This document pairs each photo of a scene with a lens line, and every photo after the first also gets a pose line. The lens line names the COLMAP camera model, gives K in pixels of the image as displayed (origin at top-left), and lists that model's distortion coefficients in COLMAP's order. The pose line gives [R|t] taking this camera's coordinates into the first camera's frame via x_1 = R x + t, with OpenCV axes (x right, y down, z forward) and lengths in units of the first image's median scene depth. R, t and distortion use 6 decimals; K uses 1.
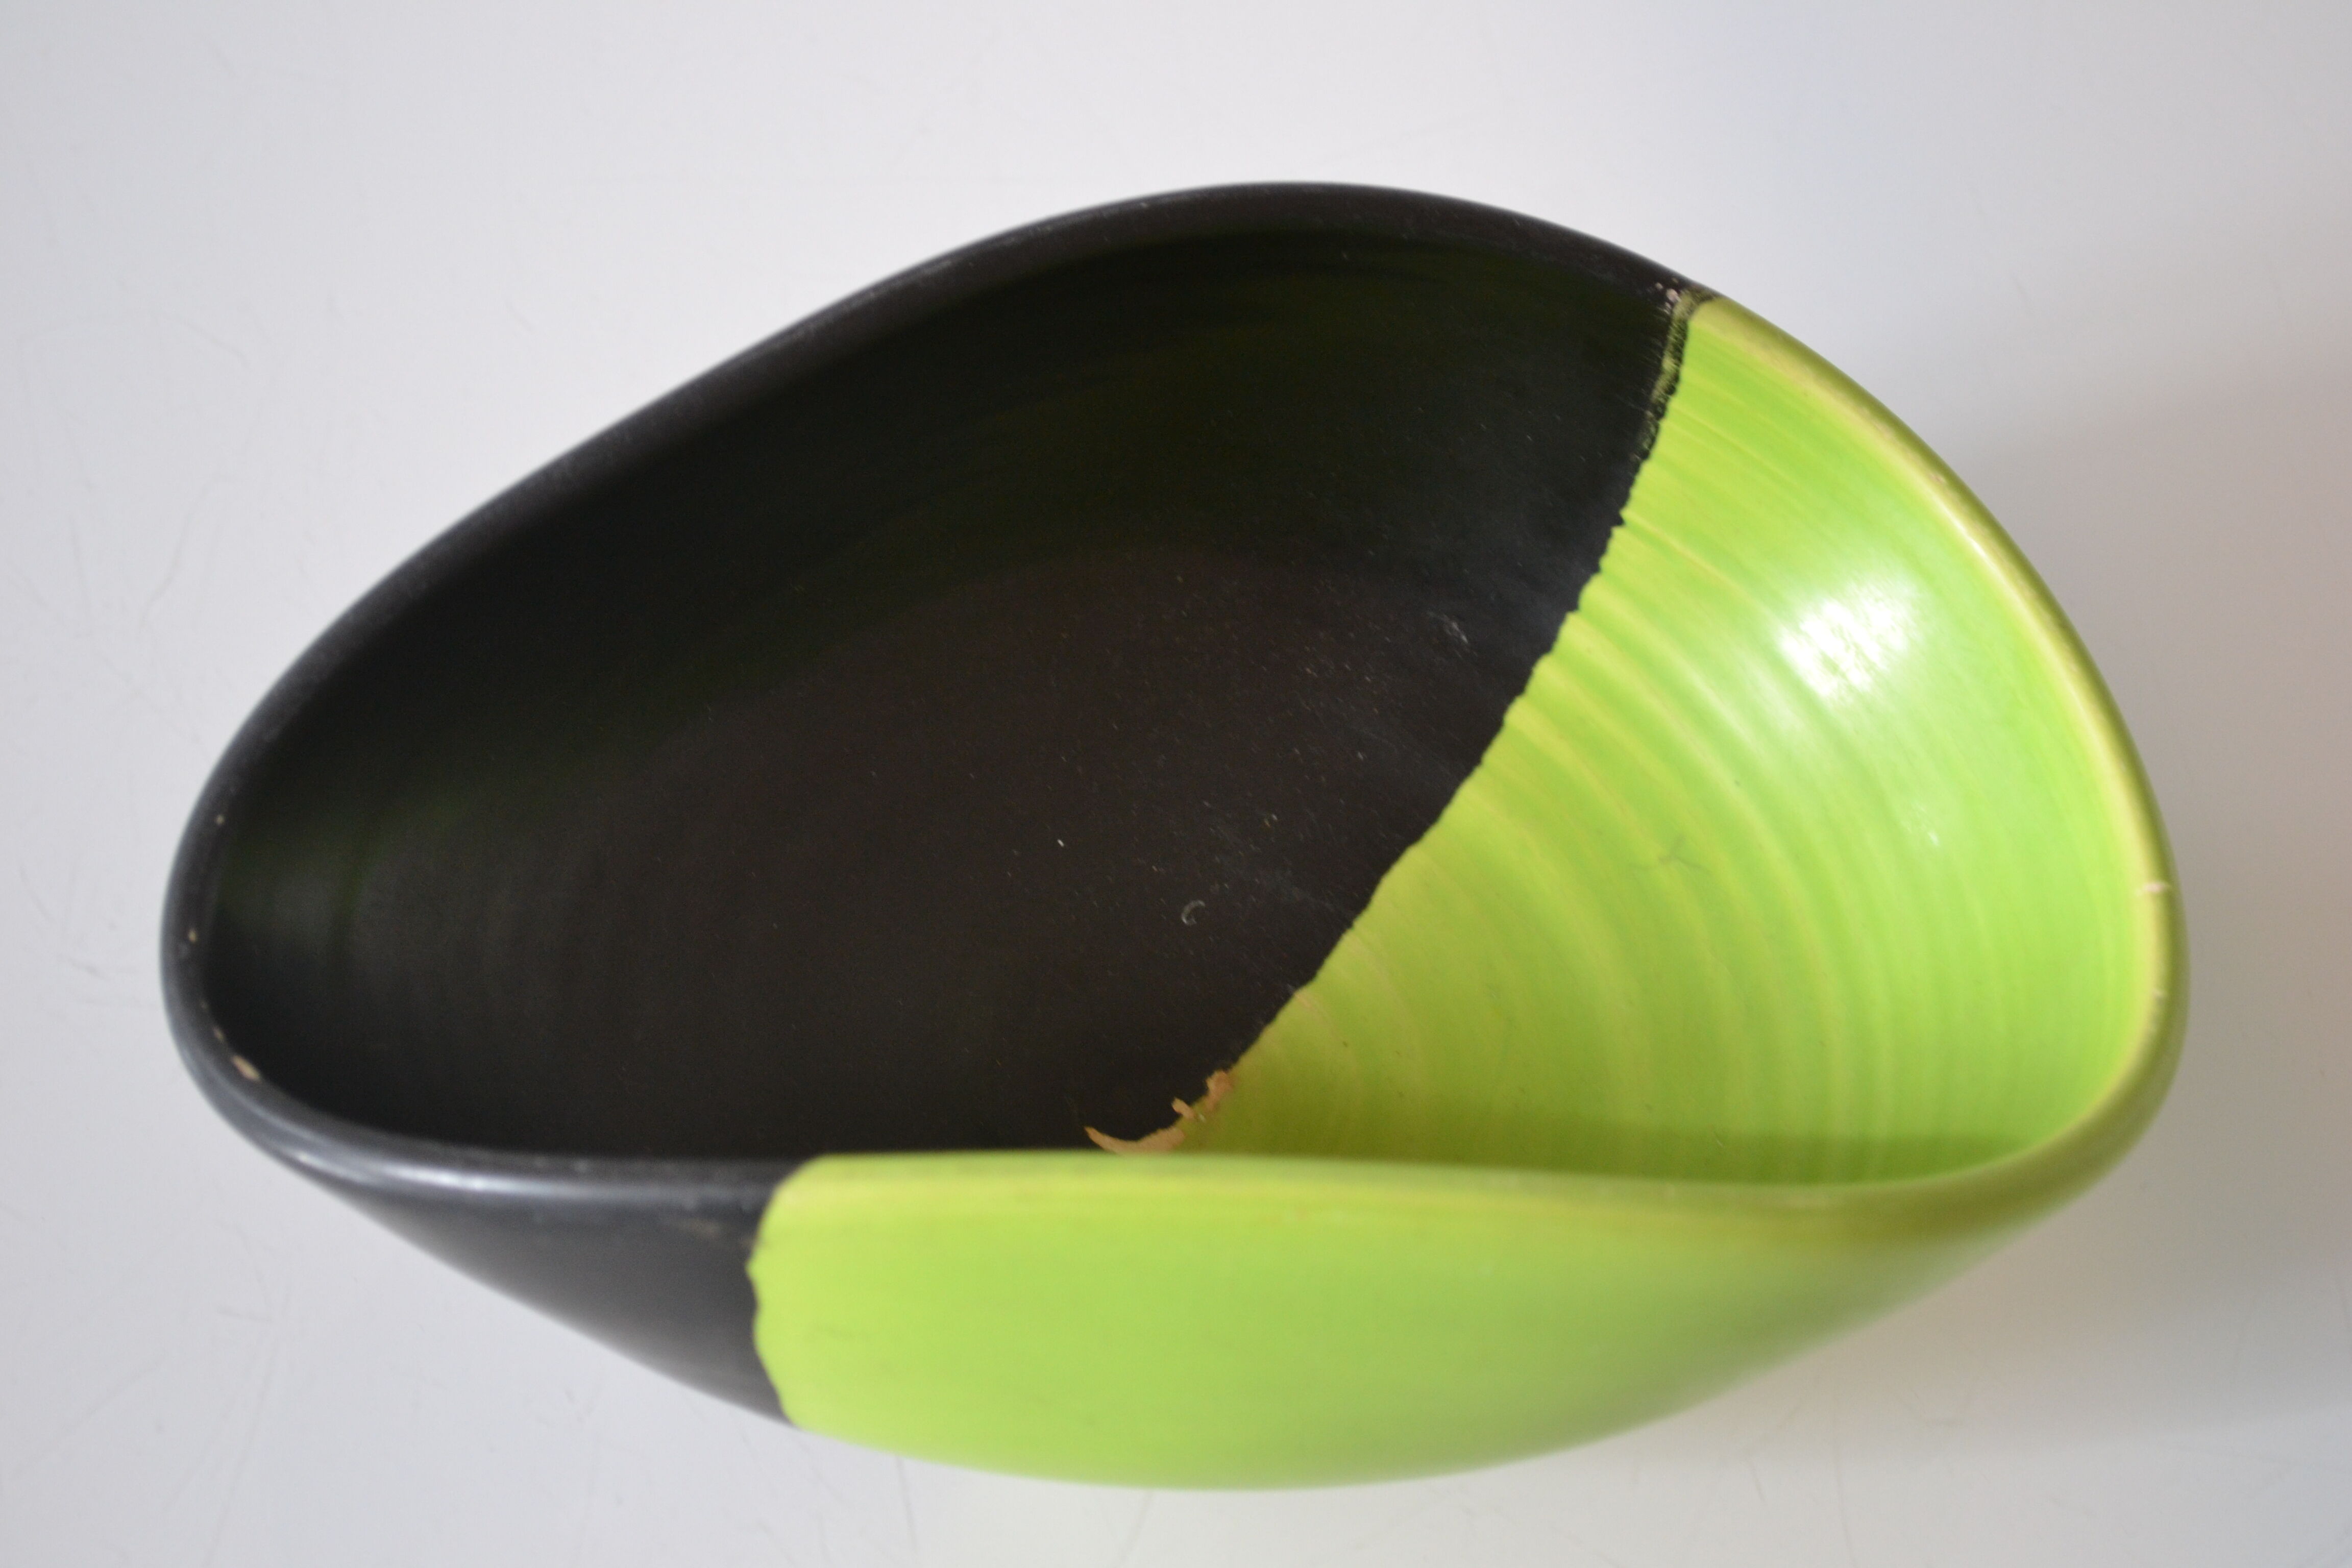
lens RADIAL K [[4380.0, 0, 1162.1], [0, 4380.0, 781.4], [0, 0, 1]] dist [-0.002255, 0.000000]
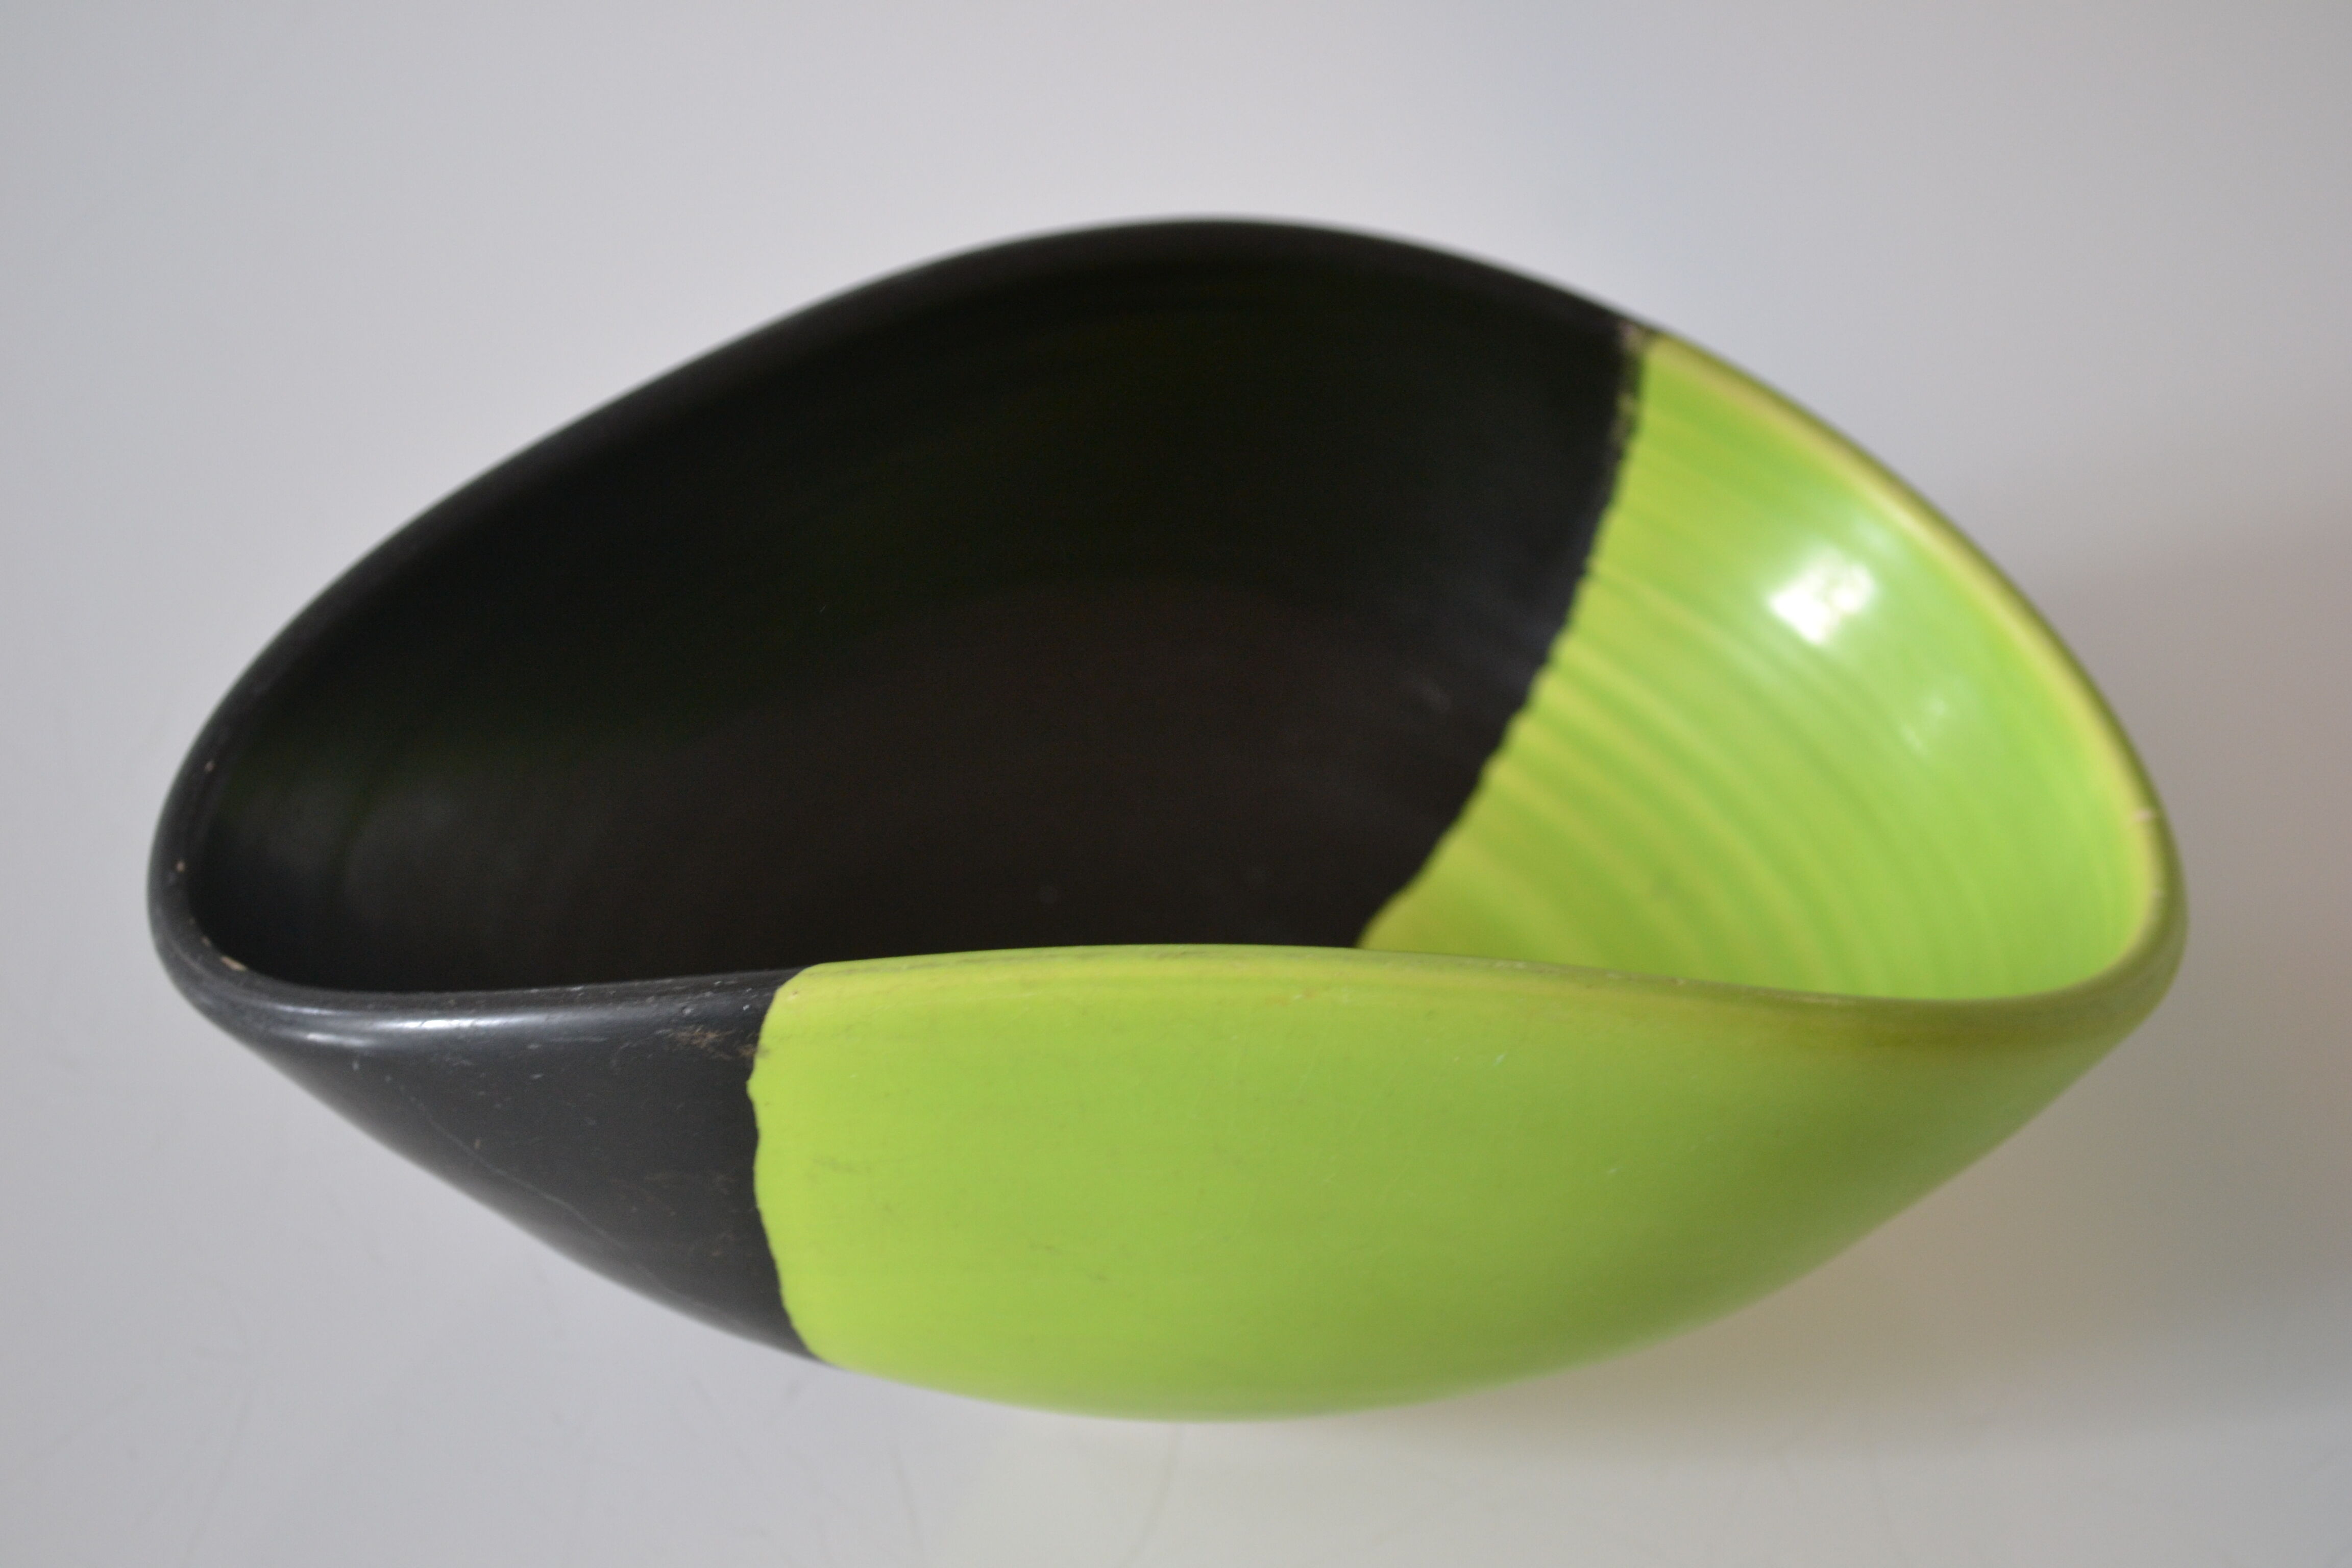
lens RADIAL K [[4380.0, 0, 1188.1], [0, 4380.0, 775.8], [0, 0, 1]] dist [-0.002255, 0.000000]
pose [[0.999262, -0.032364, 0.020697, -0.011608], [0.036443, 0.969043, -0.244187, 0.237969], [-0.012154, 0.244761, 0.969507, 0.026617]]
